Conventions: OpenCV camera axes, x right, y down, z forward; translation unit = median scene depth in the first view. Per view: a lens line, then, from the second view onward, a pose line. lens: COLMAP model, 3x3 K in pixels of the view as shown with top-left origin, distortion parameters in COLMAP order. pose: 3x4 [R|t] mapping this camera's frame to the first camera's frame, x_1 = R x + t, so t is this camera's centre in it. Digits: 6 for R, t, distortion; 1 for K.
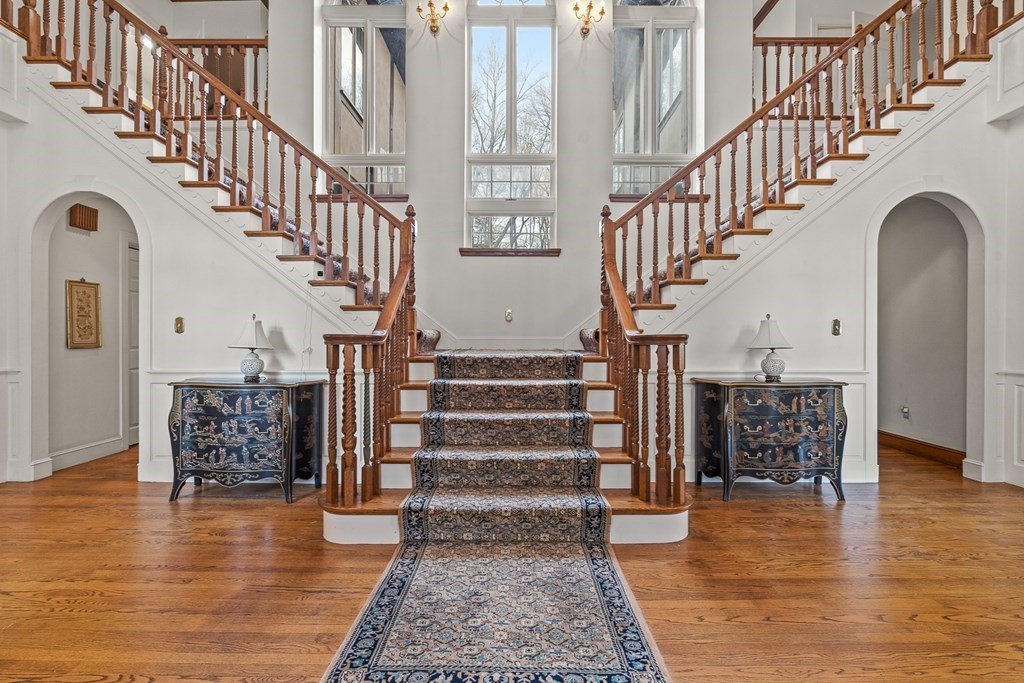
lens RADIAL K [[476.3, 0, 512.9], [0, 476.3, 337.3], [0, 0, 1]] dist [0.000404, 0.000456]
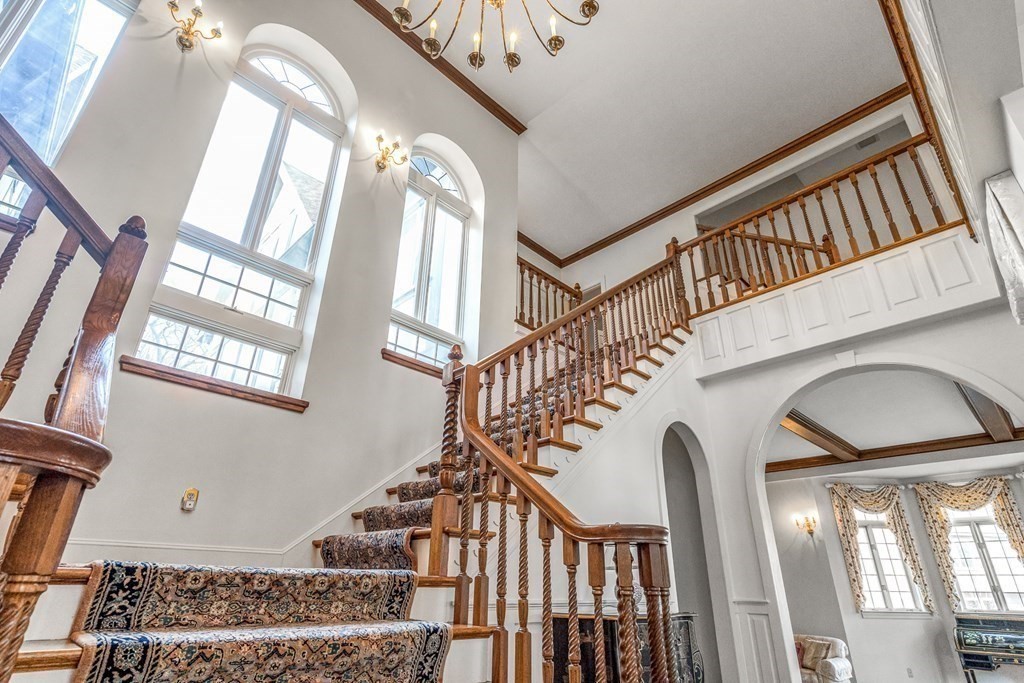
lens RADIAL K [[523.6, 0, 513.6], [0, 523.6, 340.3], [0, 0, 1]] dist [0.000523, 0.001538]
pose [[0.693320, 0.315393, 0.647946, -0.263492], [-0.011342, 0.903804, -0.427797, 0.053252], [-0.720540, 0.289251, 0.630203, 0.446836]]
